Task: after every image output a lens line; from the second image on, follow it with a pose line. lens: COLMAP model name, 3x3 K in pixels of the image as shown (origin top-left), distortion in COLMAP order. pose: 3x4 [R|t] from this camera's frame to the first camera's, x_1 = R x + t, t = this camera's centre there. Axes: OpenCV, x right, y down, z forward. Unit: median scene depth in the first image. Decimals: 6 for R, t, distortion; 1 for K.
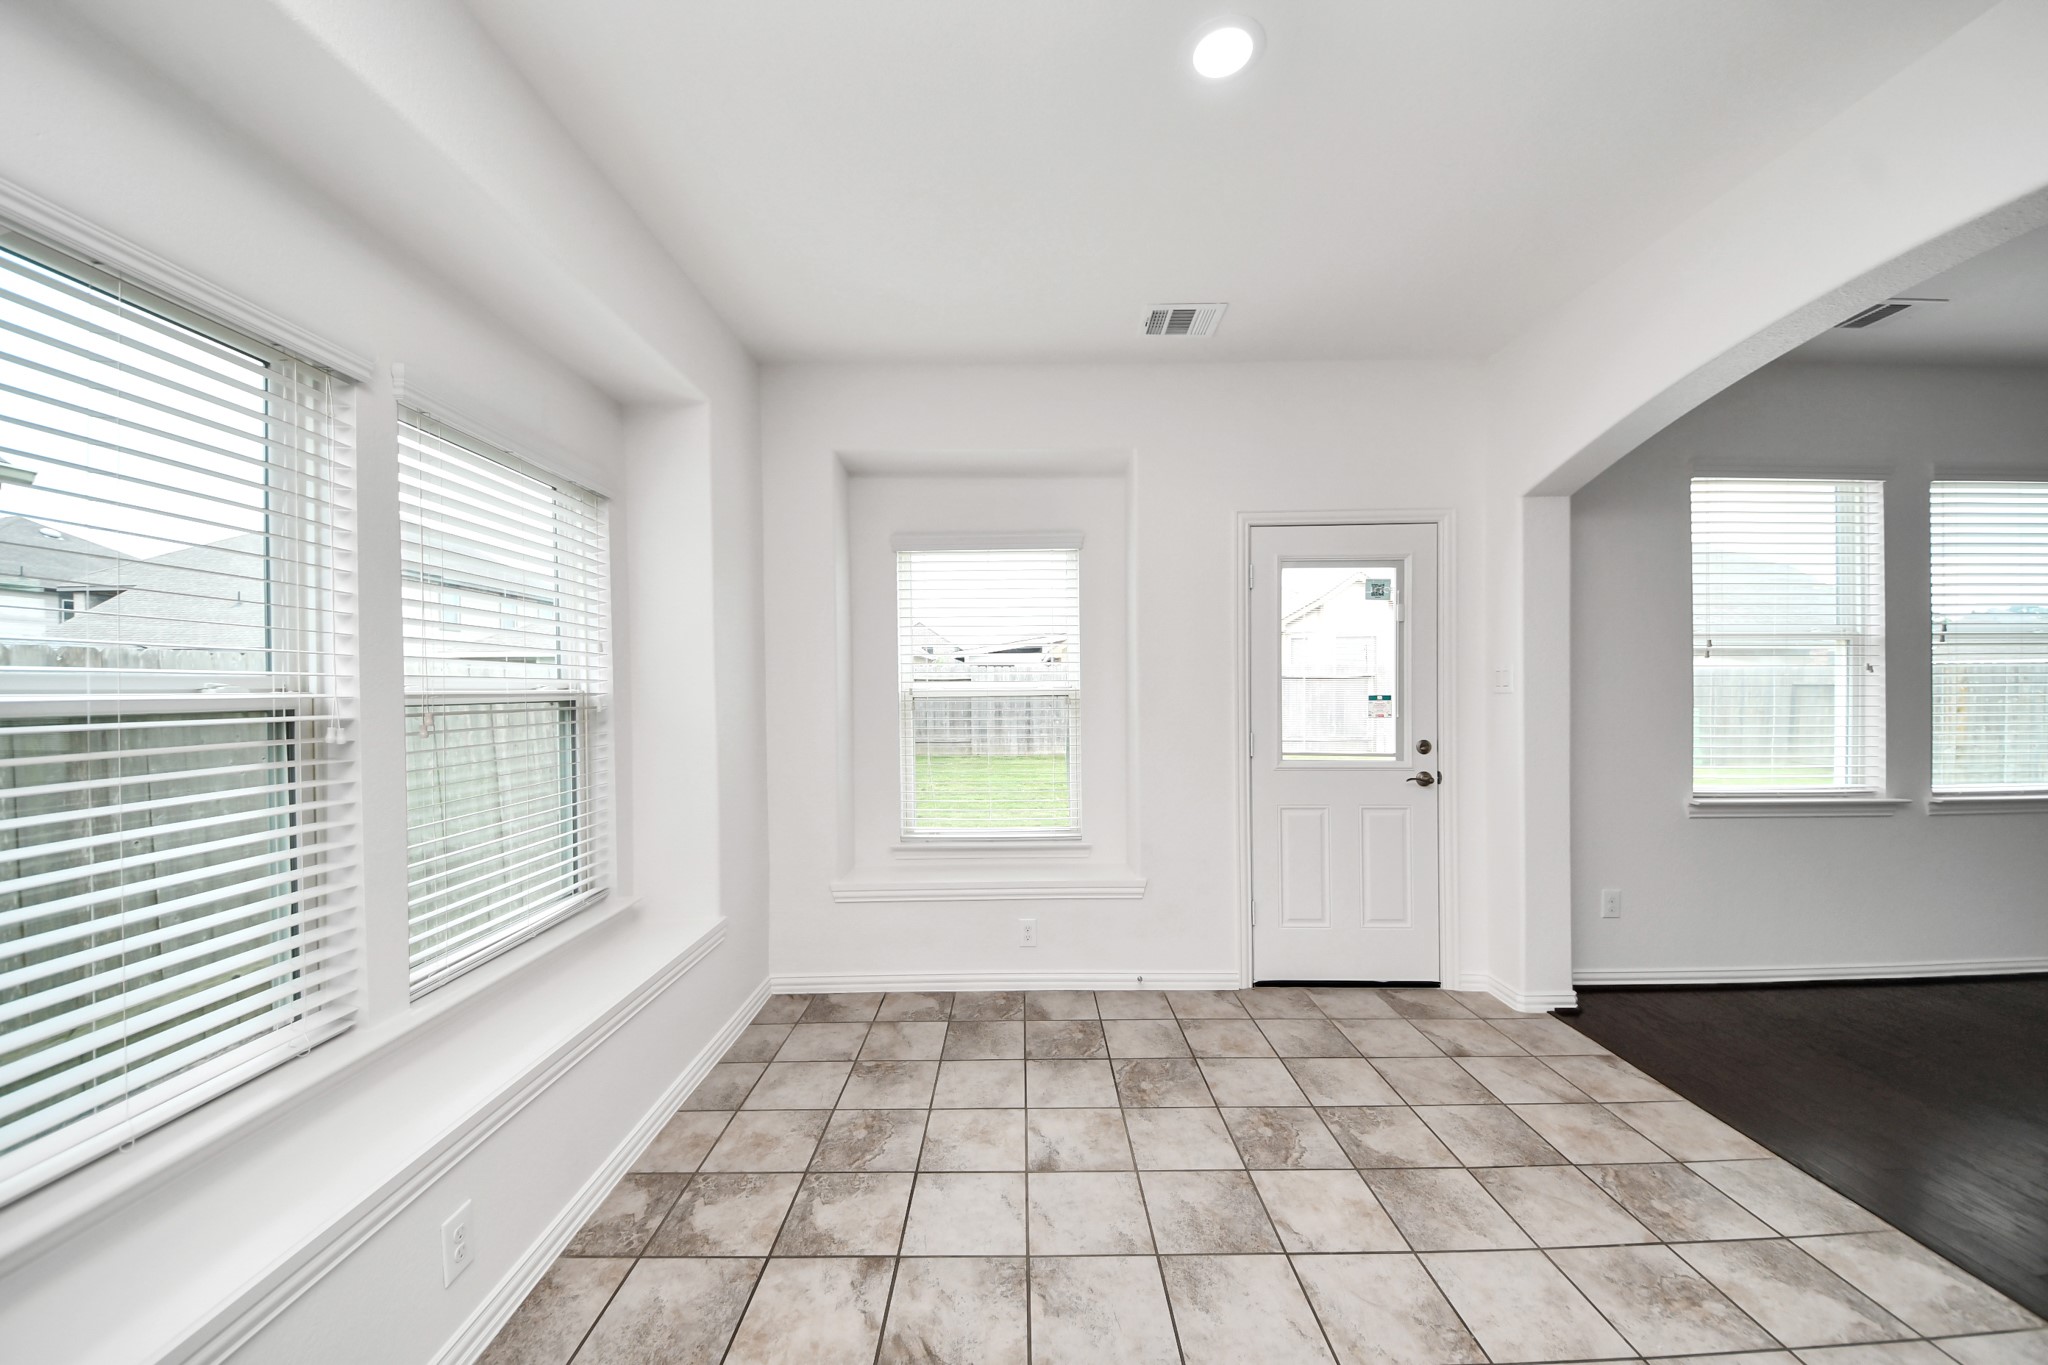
lens RADIAL K [[715.5, 0, 1037.0], [0, 715.5, 688.3], [0, 0, 1]] dist [0.001489, 0.000101]
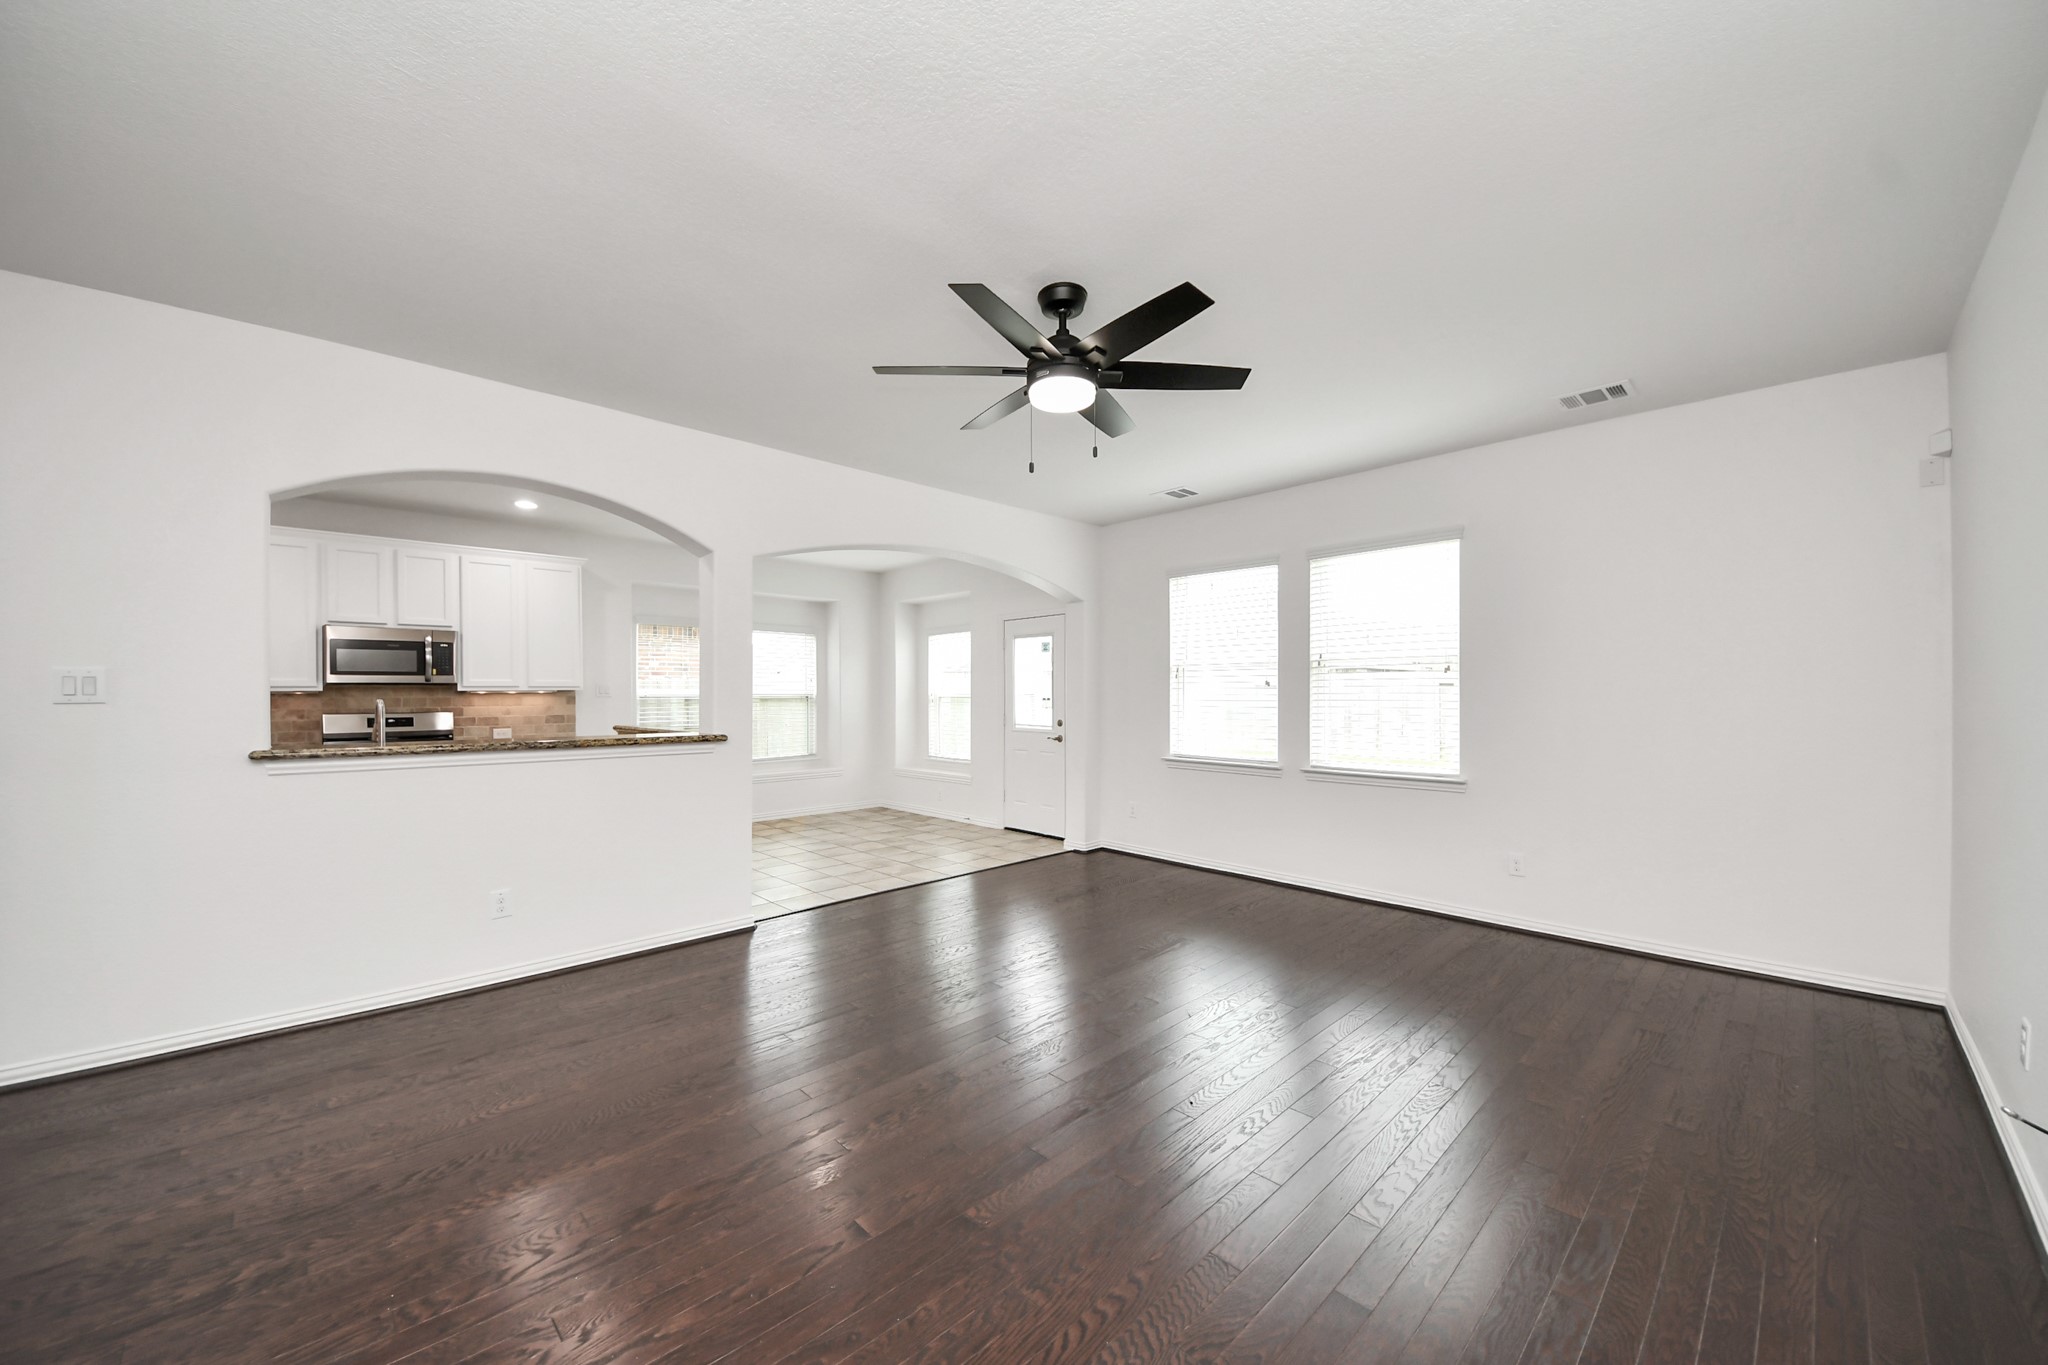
lens RADIAL K [[715.5, 0, 1037.0], [0, 715.5, 688.3], [0, 0, 1]] dist [0.001489, 0.000101]
pose [[0.704663, -0.001126, -0.709541, 1.941357], [0.000580, 0.999999, -0.001010, -0.016021], [0.709542, 0.000300, 0.704663, -0.493160]]
